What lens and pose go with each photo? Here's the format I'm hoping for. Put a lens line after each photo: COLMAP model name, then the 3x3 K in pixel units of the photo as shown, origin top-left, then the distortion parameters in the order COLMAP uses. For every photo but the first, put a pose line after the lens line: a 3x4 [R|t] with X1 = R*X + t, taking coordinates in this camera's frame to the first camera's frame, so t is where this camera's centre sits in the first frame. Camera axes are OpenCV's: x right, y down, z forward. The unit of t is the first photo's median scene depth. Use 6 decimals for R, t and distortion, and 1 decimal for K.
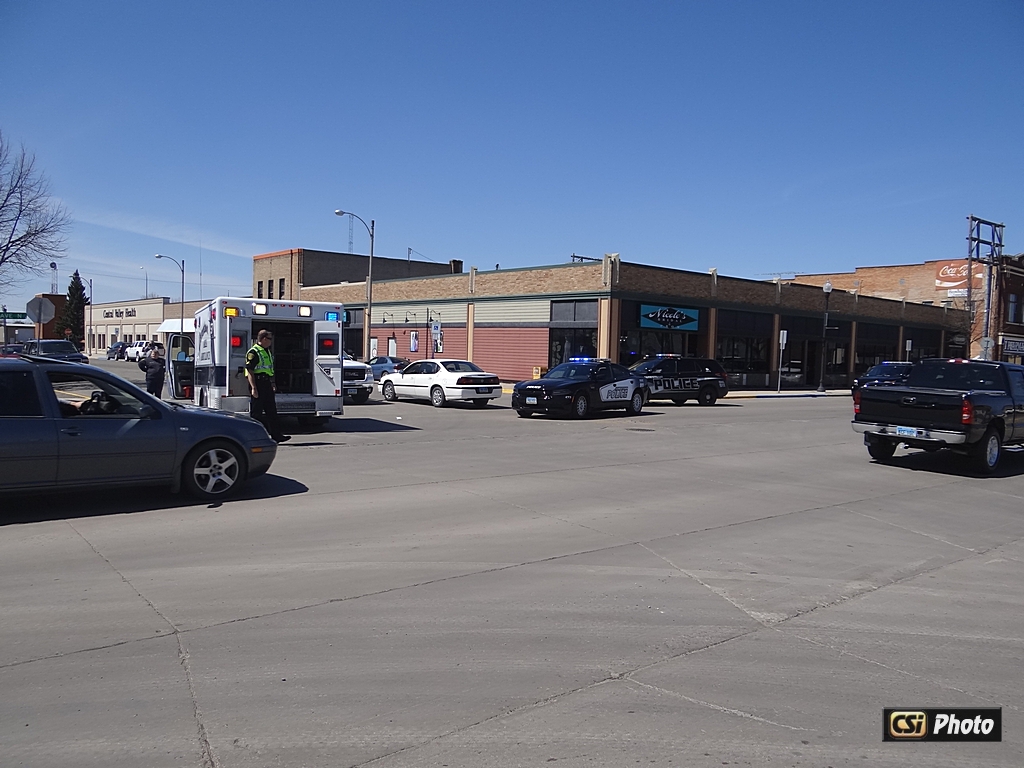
lens RADIAL K [[796.5, 0, 511.6], [0, 796.5, 386.1], [0, 0, 1]] dist [-0.010887, -0.002337]
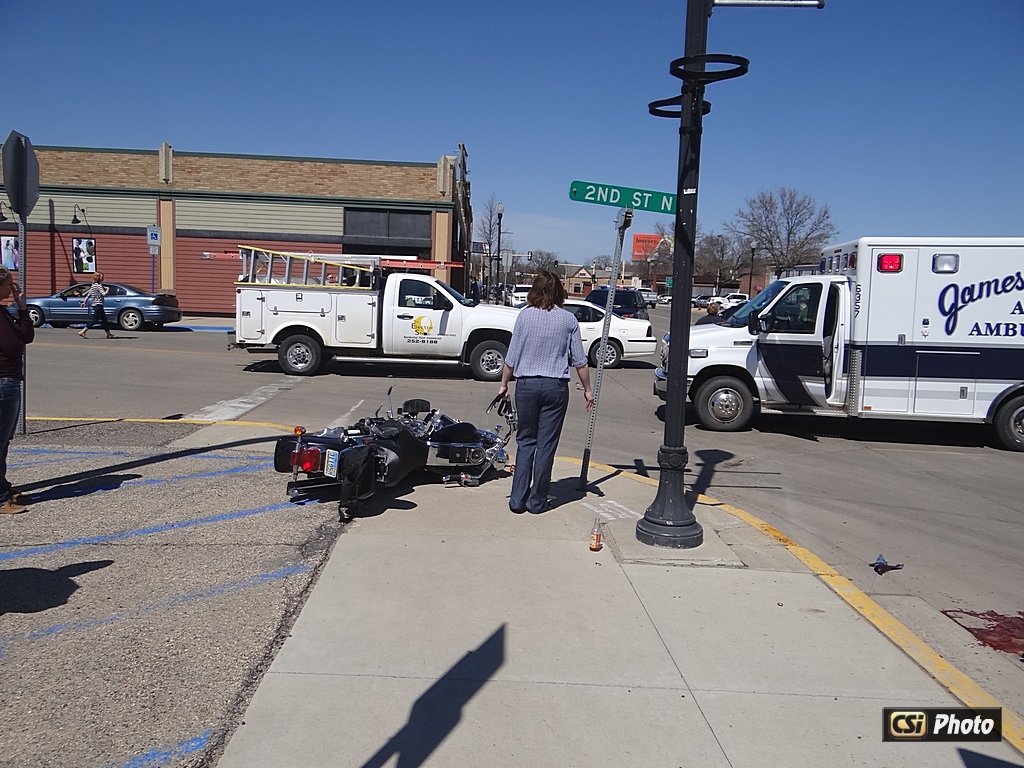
lens RADIAL K [[796.5, 0, 512.2], [0, 796.5, 381.4], [0, 0, 1]] dist [-0.010887, -0.002337]
pose [[0.636384, -0.095058, 0.765493, -0.392447], [0.012609, 0.993527, 0.112893, -0.024913], [-0.771270, -0.062191, 0.633463, 0.358548]]
